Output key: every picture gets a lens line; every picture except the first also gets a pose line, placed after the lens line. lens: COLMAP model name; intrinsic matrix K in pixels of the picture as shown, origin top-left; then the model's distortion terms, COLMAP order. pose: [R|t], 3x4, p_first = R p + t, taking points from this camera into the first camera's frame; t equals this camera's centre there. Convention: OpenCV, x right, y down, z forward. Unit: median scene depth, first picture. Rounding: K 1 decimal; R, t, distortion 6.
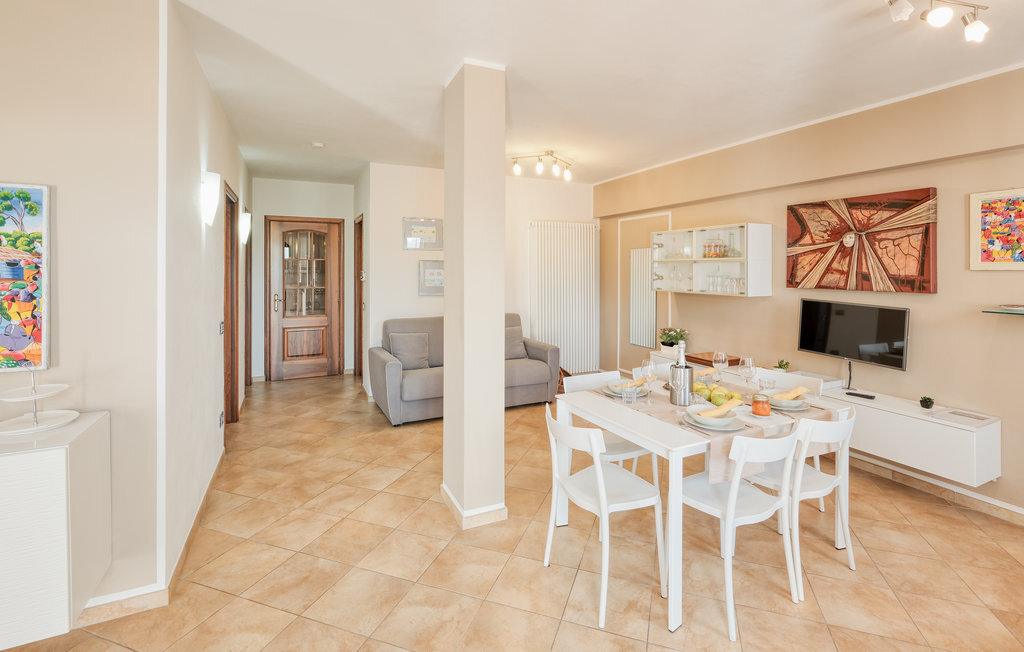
lens RADIAL K [[457.8, 0, 518.8], [0, 457.8, 267.1], [0, 0, 1]] dist [-0.000328, 0.000386]
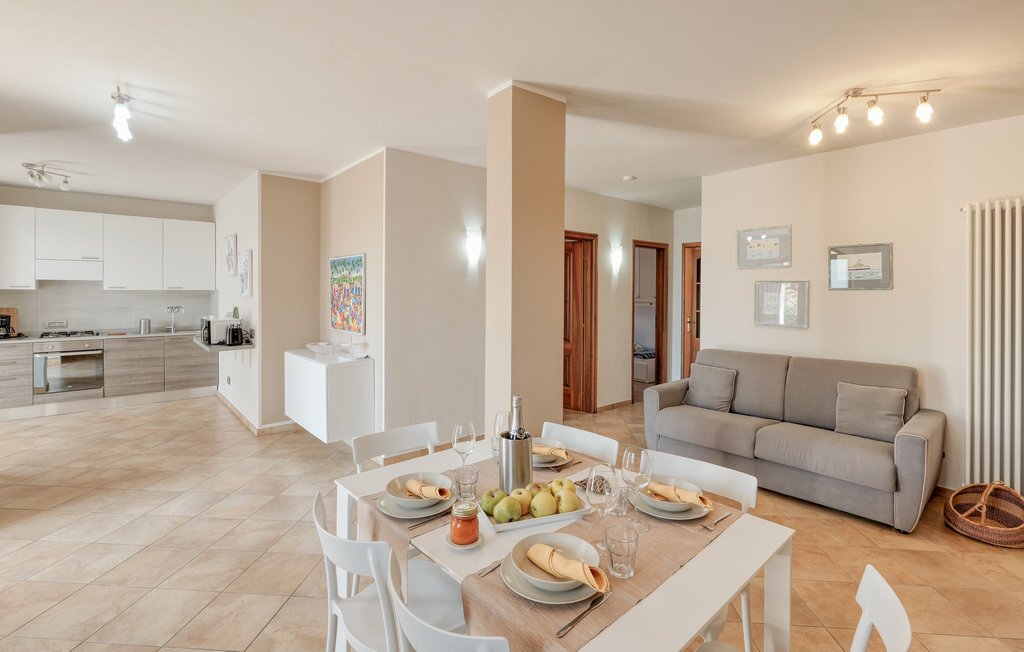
lens RADIAL K [[461.9, 0, 513.5], [0, 461.9, 291.9], [0, 0, 1]] dist [-0.000232, 0.000094]
pose [[0.263095, 0.000518, -0.964770, 0.768341], [-0.000130, 1.000000, 0.000502, 0.005091], [0.964770, -0.000007, 0.263095, 0.634289]]
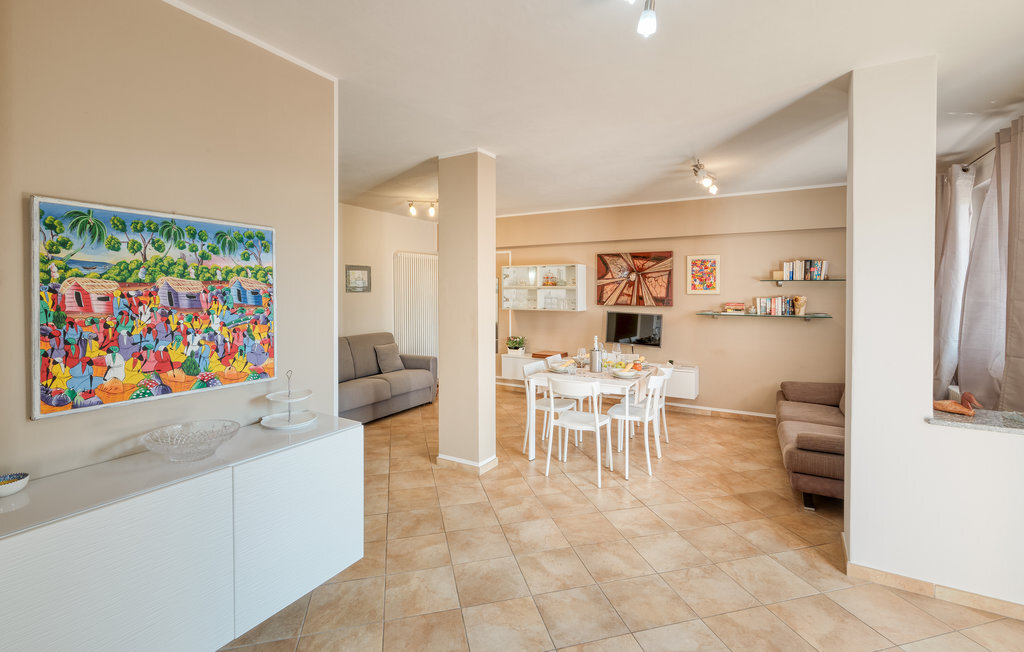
lens RADIAL K [[446.6, 0, 513.4], [0, 446.6, 291.8], [0, 0, 1]] dist [-0.001535, -0.000083]
pose [[0.834750, -0.000886, 0.550629, -0.655030], [-0.001088, 0.999994, 0.003258, -0.007685], [-0.550628, -0.003319, 0.834744, -0.187635]]
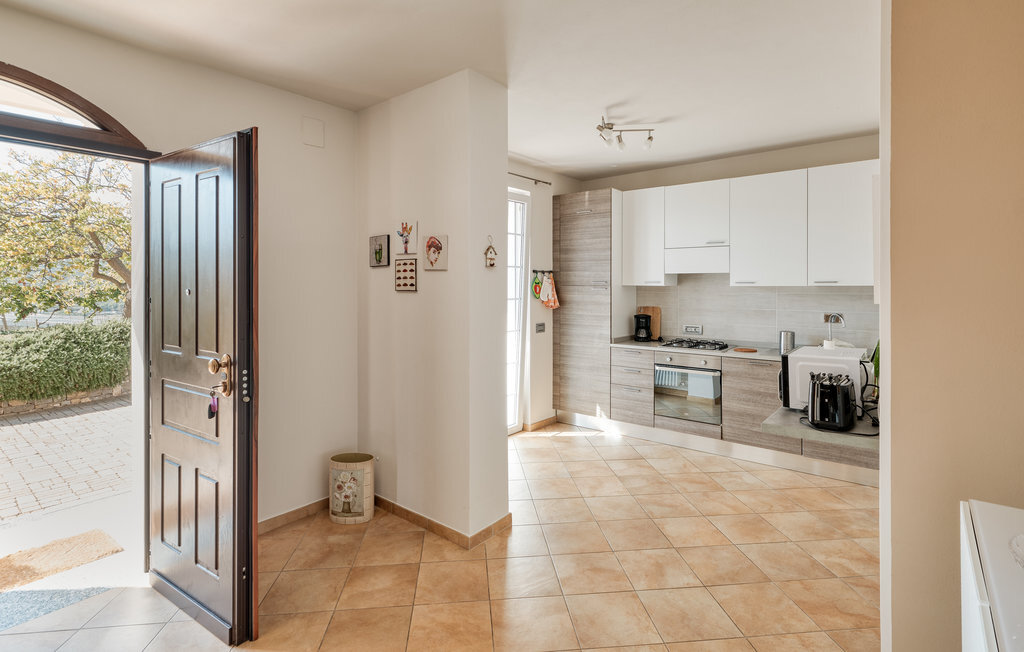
lens RADIAL K [[493.1, 0, 511.1], [0, 493.1, 287.9], [0, 0, 1]] dist [0.000504, 0.000063]
pose [[-0.907917, -0.000435, -0.419151, -0.273337], [-0.000112, 1.000000, -0.000796, 0.005105], [0.419151, -0.000676, -0.907916, 0.548810]]
